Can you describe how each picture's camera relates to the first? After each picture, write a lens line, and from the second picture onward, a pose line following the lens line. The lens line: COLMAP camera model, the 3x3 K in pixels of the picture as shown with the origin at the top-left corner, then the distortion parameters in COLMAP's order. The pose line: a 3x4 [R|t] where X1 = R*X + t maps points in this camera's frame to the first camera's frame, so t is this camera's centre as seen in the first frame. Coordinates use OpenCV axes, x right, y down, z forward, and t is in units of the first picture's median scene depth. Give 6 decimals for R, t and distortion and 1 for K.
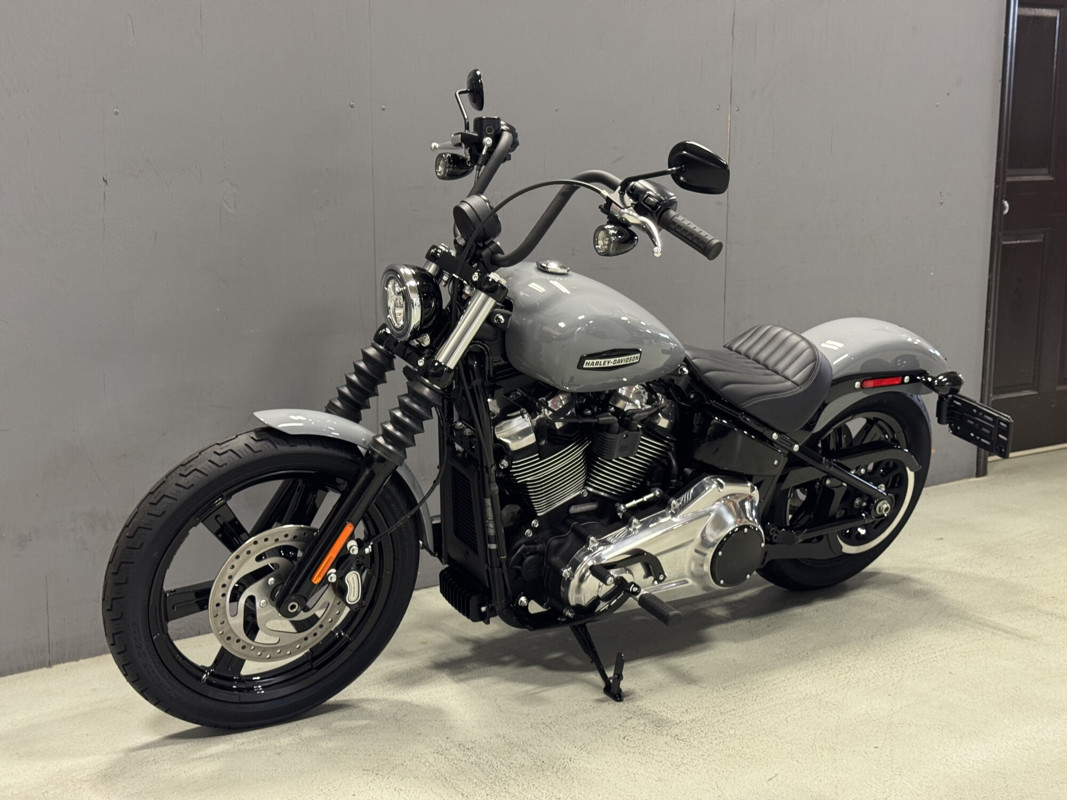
lens RADIAL K [[1485.8, 0, 532.4], [0, 1485.8, 400.4], [0, 0, 1]] dist [0.114589, 0.000000]
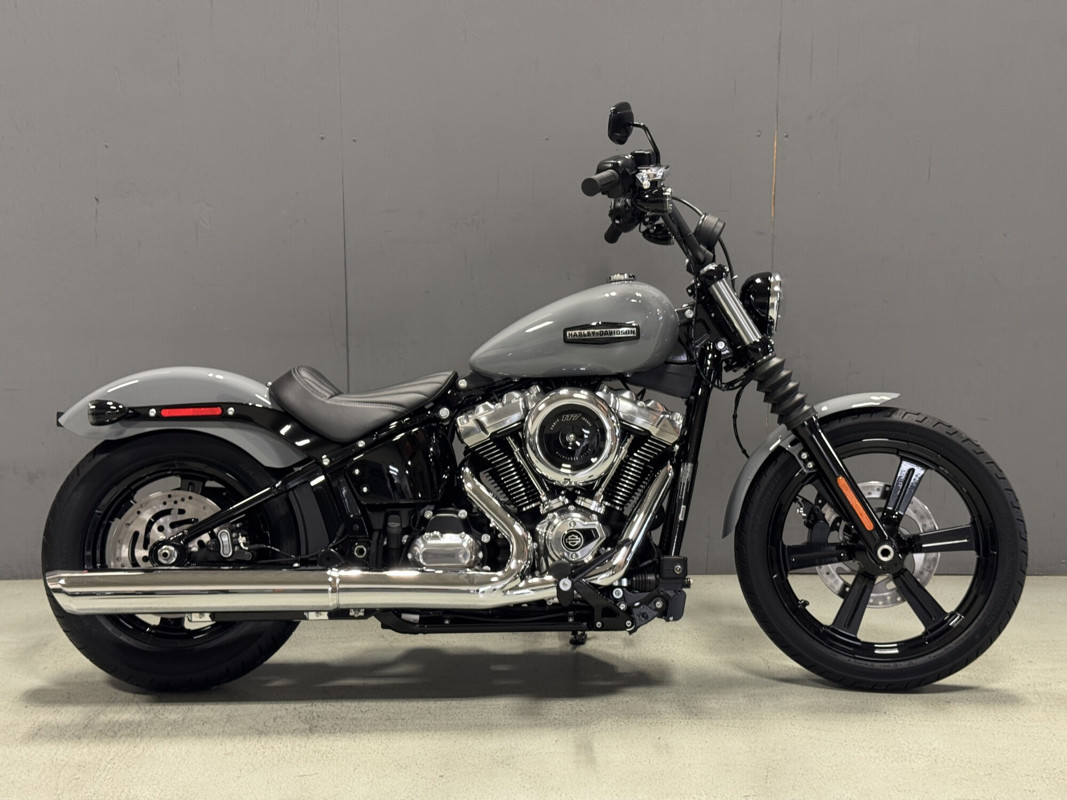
lens RADIAL K [[1485.8, 0, 524.3], [0, 1485.8, 397.1], [0, 0, 1]] dist [0.114589, 0.000000]
pose [[0.817846, 0.091513, -0.568114, 0.733370], [-0.099701, 0.994877, 0.016730, -0.038654], [0.566734, 0.042959, 0.822780, 0.177197]]
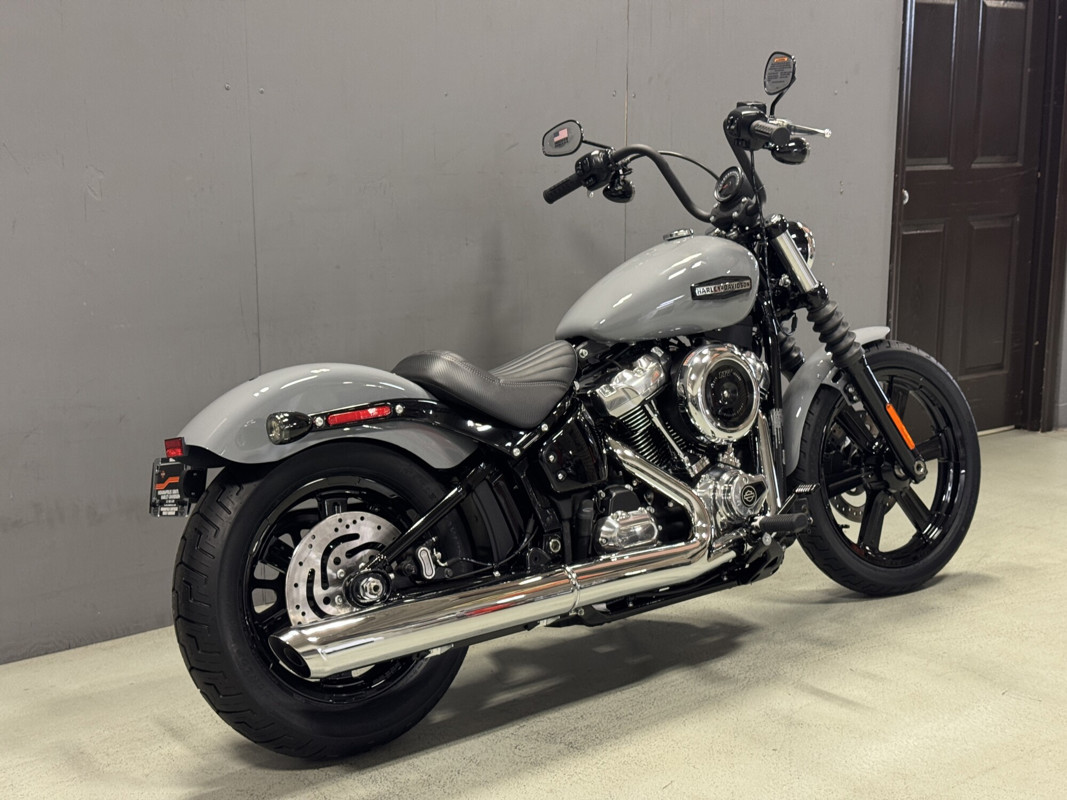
lens RADIAL K [[1485.8, 0, 531.5], [0, 1485.8, 405.7], [0, 0, 1]] dist [0.114589, 0.000000]
pose [[0.998384, -0.013072, 0.055296, 0.018428], [0.012885, 0.999910, 0.003730, 0.003859], [-0.055339, -0.003012, 0.998463, 0.041356]]
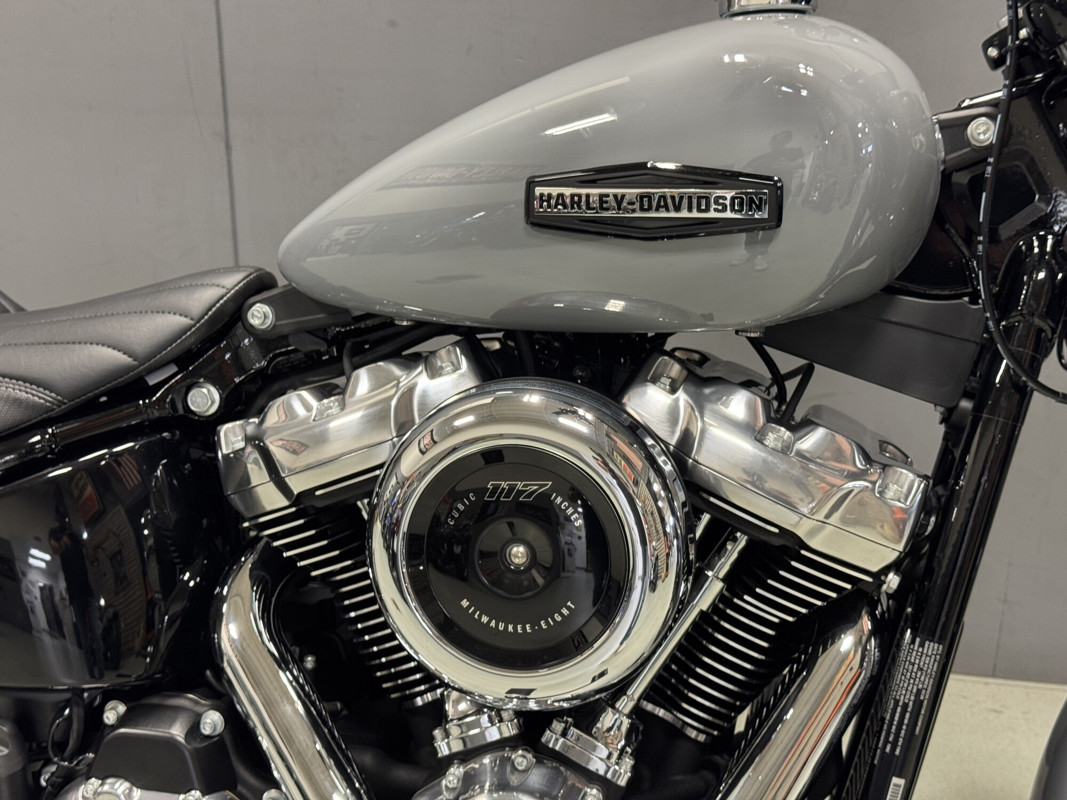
lens RADIAL K [[1556.1, 0, 530.1], [0, 1556.1, 399.2], [0, 0, 1]] dist [0.119034, 0.000000]
pose [[0.686773, 0.245608, -0.684120, 0.405628], [-0.136413, 0.968011, 0.210587, -0.093403], [0.713957, -0.051303, 0.698308, 0.795958]]
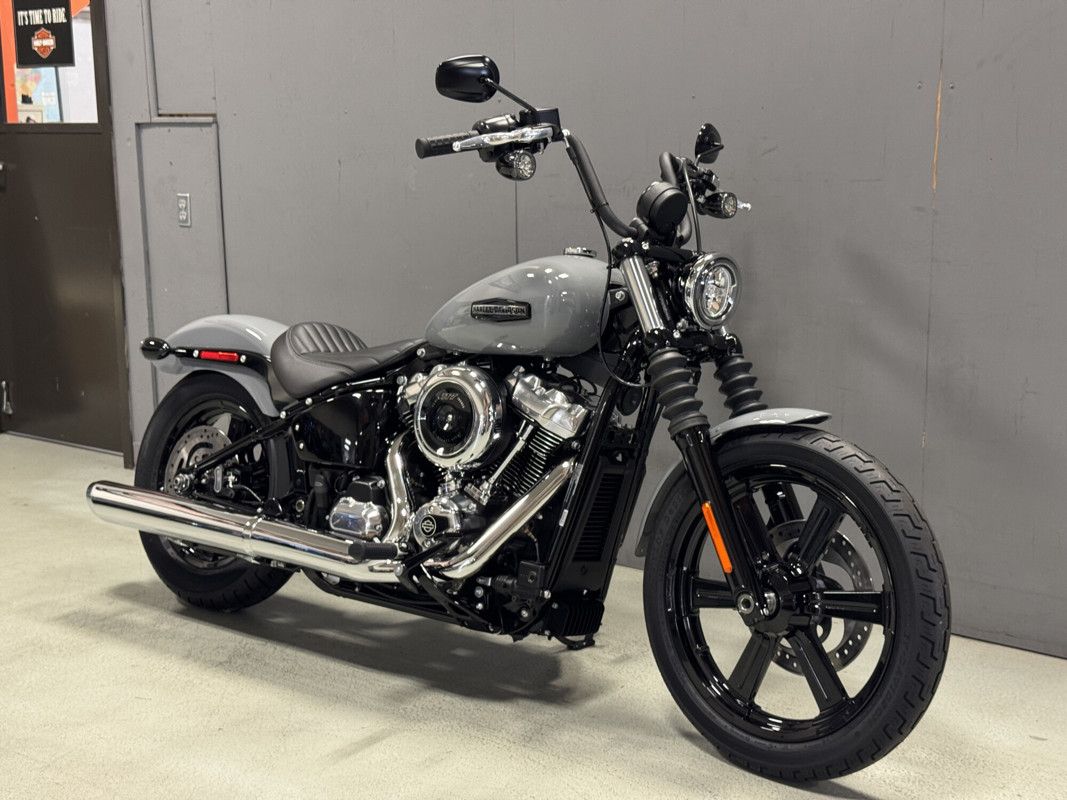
lens RADIAL K [[1485.8, 0, 534.4], [0, 1485.8, 399.7], [0, 0, 1]] dist [0.114589, 0.000000]
pose [[0.285410, 0.169830, -0.943238, 1.085965], [-0.160988, 0.978686, 0.127500, -0.136048], [0.944788, 0.115461, 0.306668, 0.774089]]
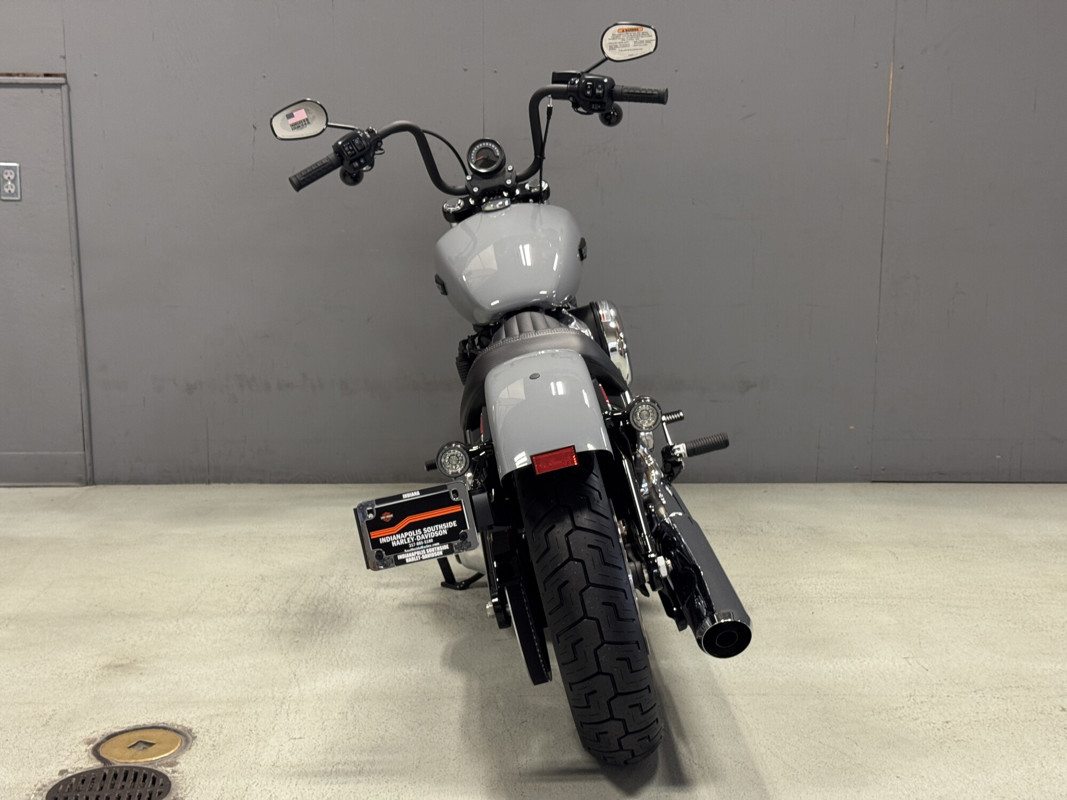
lens RADIAL K [[1485.8, 0, 533.2], [0, 1485.8, 395.0], [0, 0, 1]] dist [0.114589, 0.000000]
pose [[0.822376, 0.108404, -0.558522, 0.689305], [-0.102158, 0.993861, 0.042480, 0.008592], [0.559698, 0.022123, 0.828402, 0.039182]]
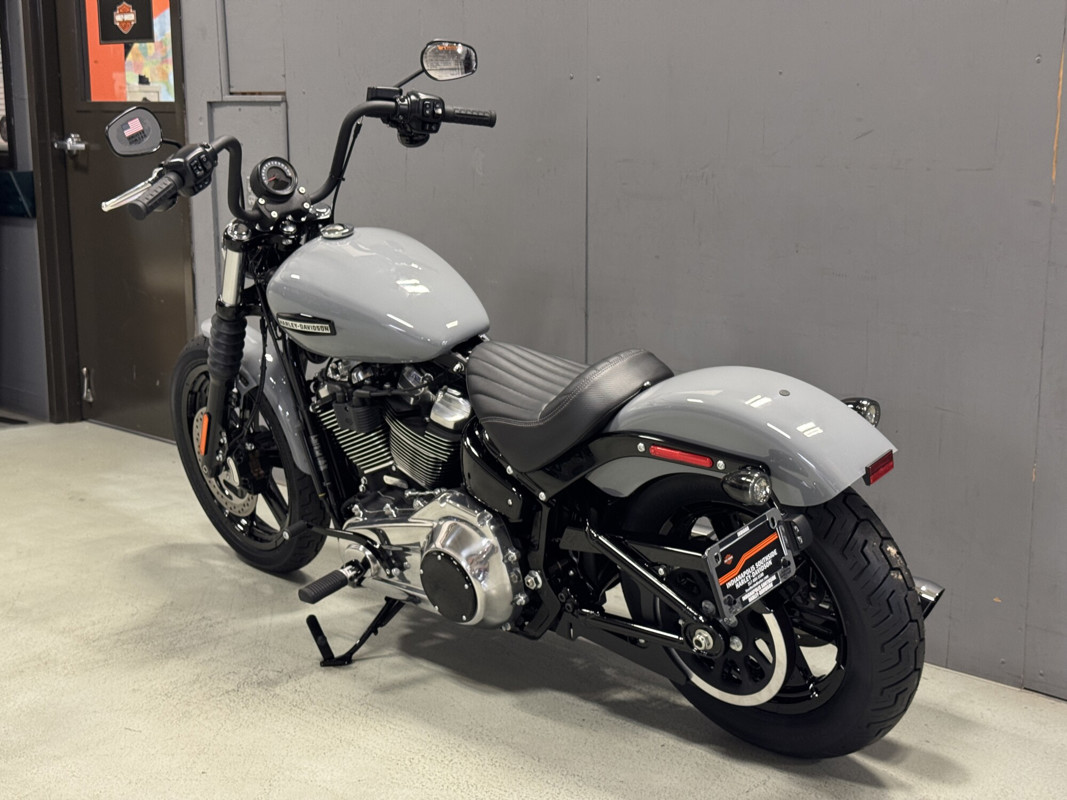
lens RADIAL K [[1485.8, 0, 533.7], [0, 1485.8, 402.7], [0, 0, 1]] dist [0.114589, 0.000000]
pose [[0.178784, 0.186364, -0.966077, 0.992468], [-0.174042, 0.972403, 0.155376, -0.148152], [0.968373, 0.140360, 0.206285, 0.873092]]
